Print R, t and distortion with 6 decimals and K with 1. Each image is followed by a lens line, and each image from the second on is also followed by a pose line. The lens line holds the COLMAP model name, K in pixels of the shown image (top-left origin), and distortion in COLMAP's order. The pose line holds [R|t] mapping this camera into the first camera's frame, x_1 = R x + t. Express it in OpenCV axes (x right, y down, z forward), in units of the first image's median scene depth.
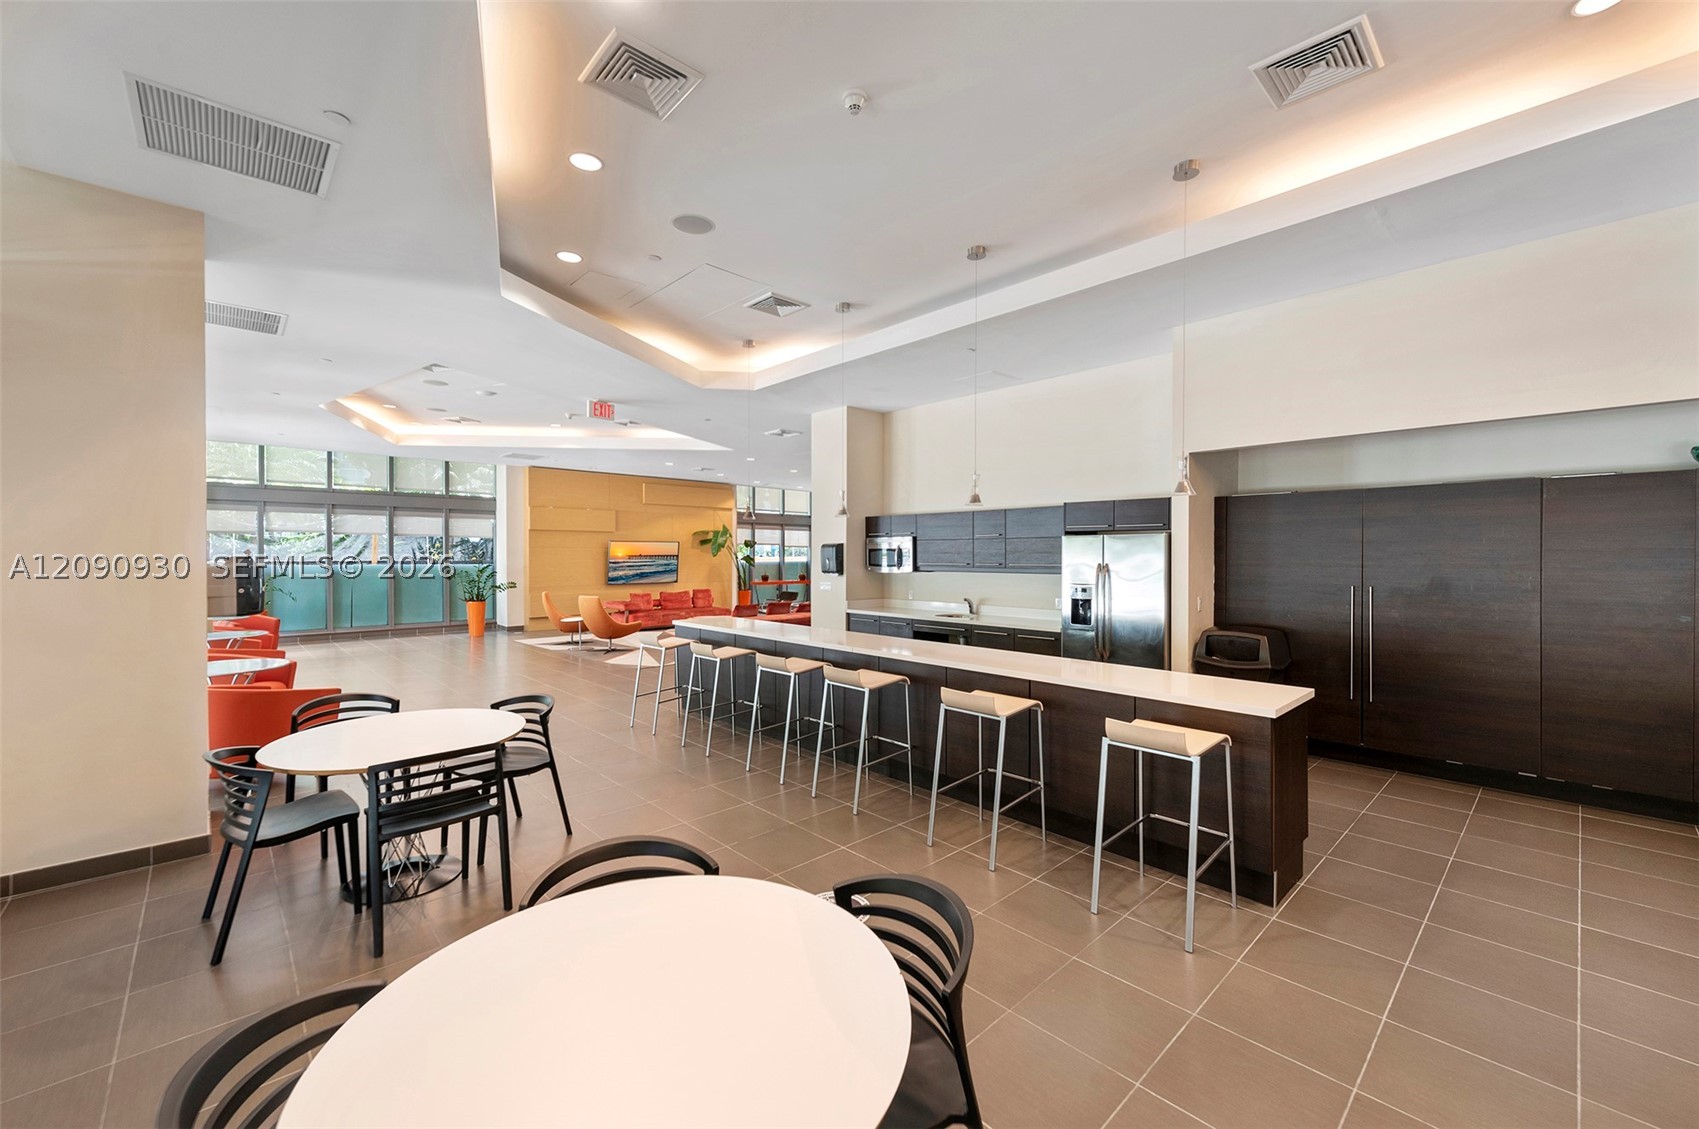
lens RADIAL K [[673.2, 0, 857.4], [0, 673.2, 545.7], [0, 0, 1]] dist [0.000500, 0.000029]
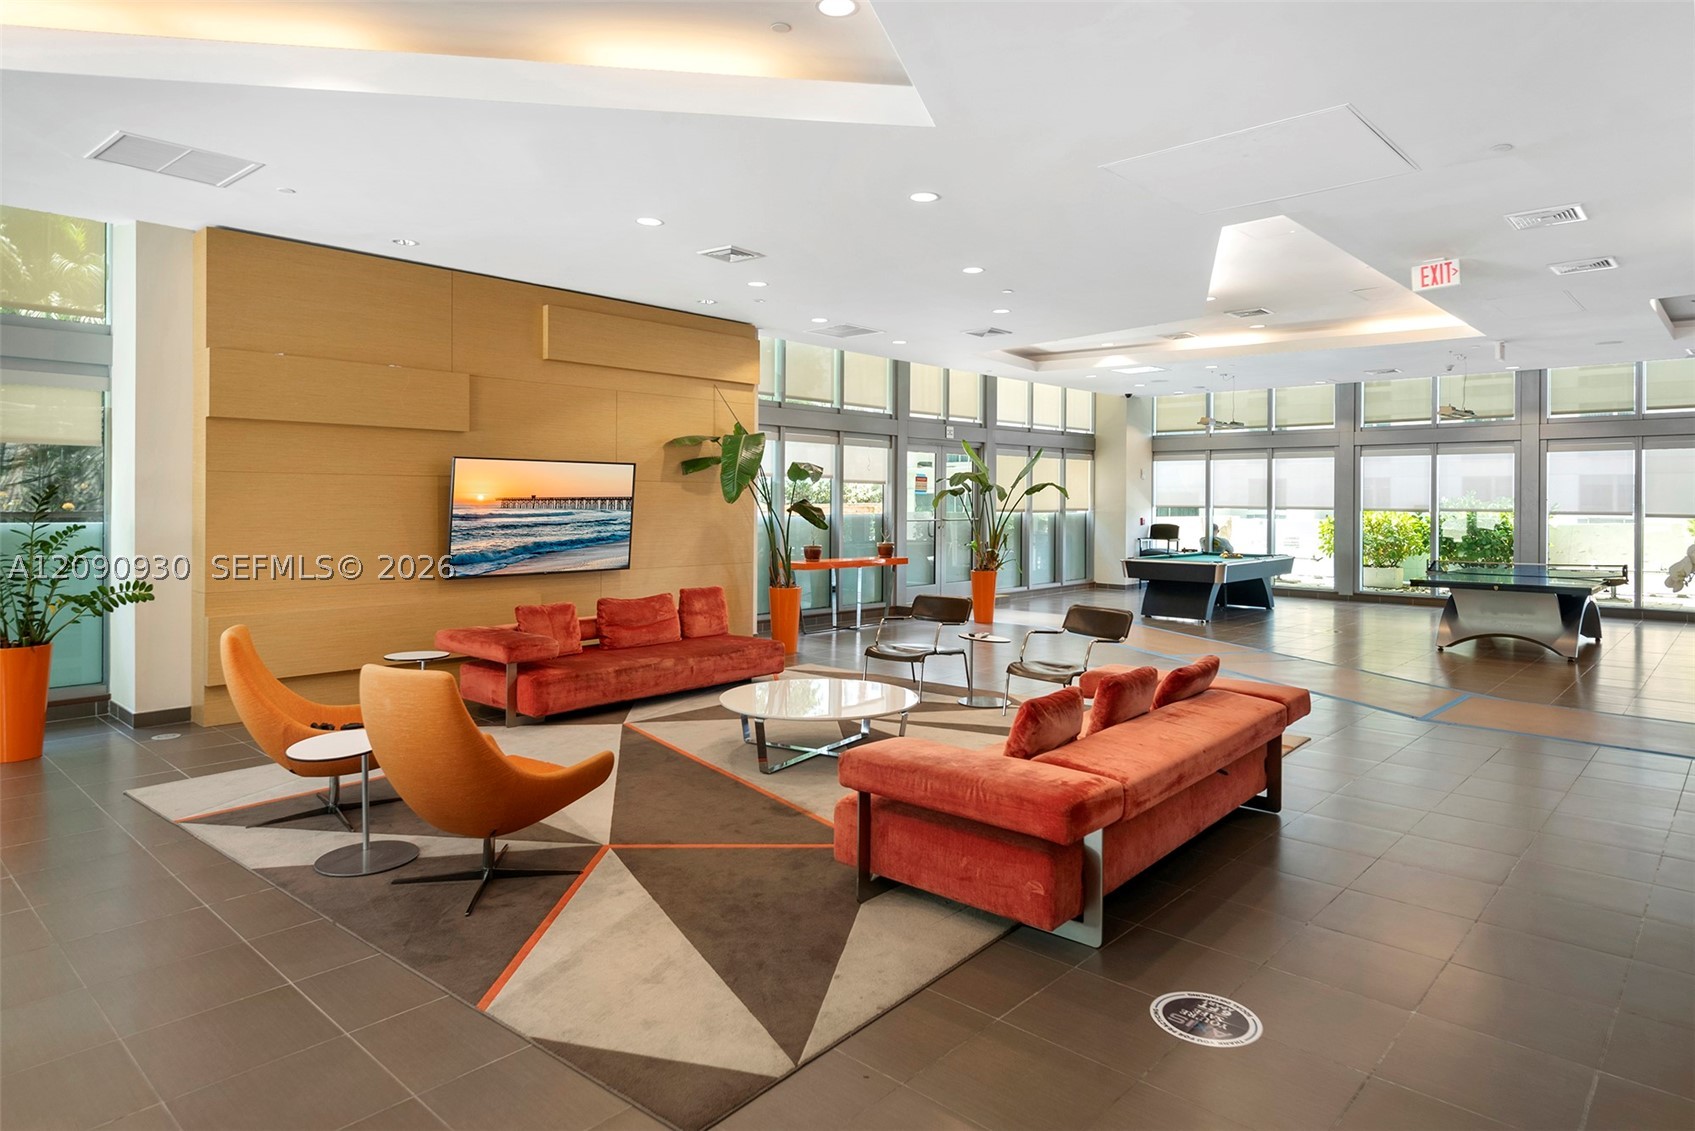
lens RADIAL K [[995.8, 0, 872.7], [0, 995.8, 488.0], [0, 0, 1]] dist [0.000182, -0.000736]
pose [[0.996968, 0.005549, 0.077614, -0.181612], [-0.005821, 0.999978, 0.003282, 0.006108], [-0.077594, -0.003724, 0.996978, 0.441887]]
